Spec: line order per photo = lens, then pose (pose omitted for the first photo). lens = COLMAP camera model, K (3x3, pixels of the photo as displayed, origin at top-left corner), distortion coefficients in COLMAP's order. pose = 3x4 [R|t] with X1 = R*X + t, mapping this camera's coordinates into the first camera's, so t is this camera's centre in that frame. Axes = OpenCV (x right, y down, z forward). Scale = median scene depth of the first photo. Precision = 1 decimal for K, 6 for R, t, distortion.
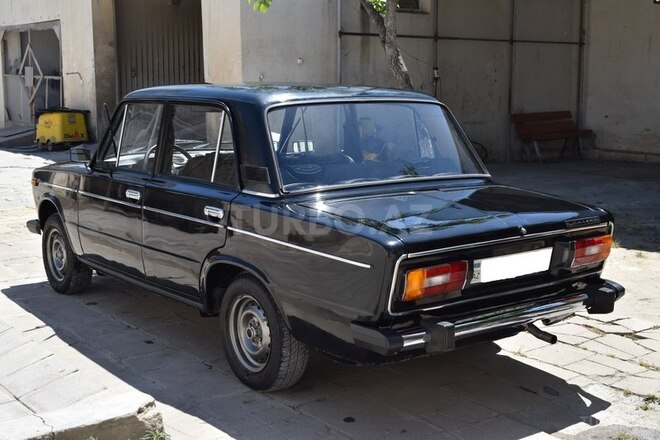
lens RADIAL K [[910.6, 0, 330.2], [0, 910.6, 221.4], [0, 0, 1]] dist [-0.034114, 0.000000]
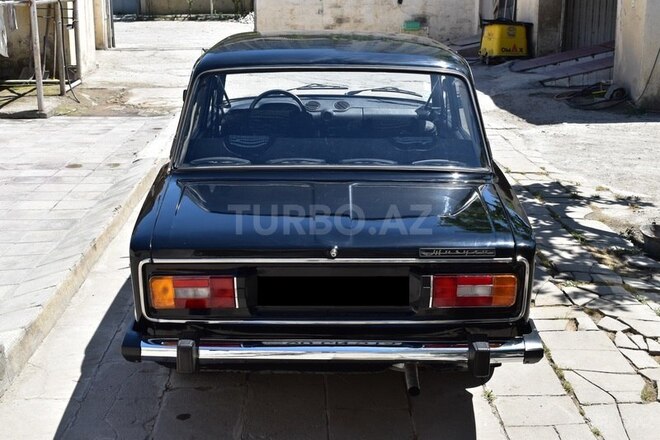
lens RADIAL K [[959.1, 0, 328.1], [0, 959.1, 219.9], [0, 0, 1]] dist [-0.006047, 0.000000]
pose [[0.804093, 0.154115, -0.574180, 0.163782], [-0.096484, 0.986840, 0.129758, -0.030527], [0.586621, -0.048938, 0.808381, 0.070737]]
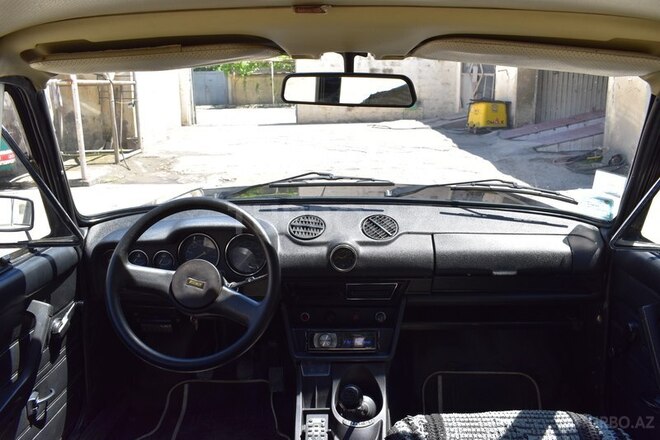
lens RADIAL K [[540.6, 0, 320.7], [0, 540.6, 184.2], [0, 0, 1]] dist [-0.083940, -0.012291]
pose [[0.771507, 0.108875, -0.626835, -0.009253], [-0.088448, 0.994036, 0.063793, -0.037832], [0.630042, 0.006225, 0.776536, 0.308009]]
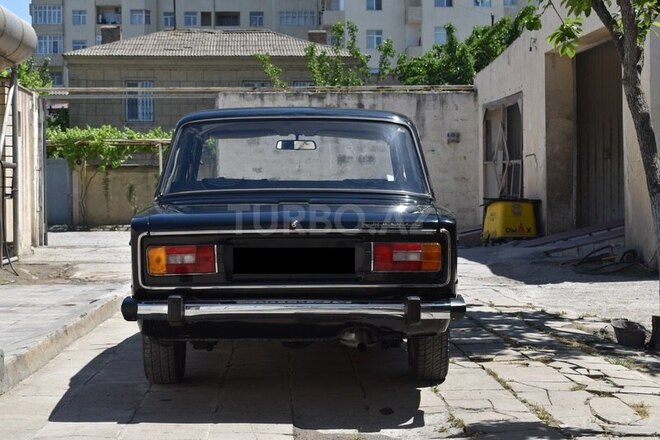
lens RADIAL K [[1307.7, 0, 332.1], [0, 1307.7, 223.0], [0, 0, 1]] dist [0.075175, 0.000000]
pose [[0.814183, 0.006188, -0.580575, 0.260123], [-0.083981, 0.990683, -0.107213, 0.038597], [0.574503, 0.136048, 0.807117, -0.040726]]
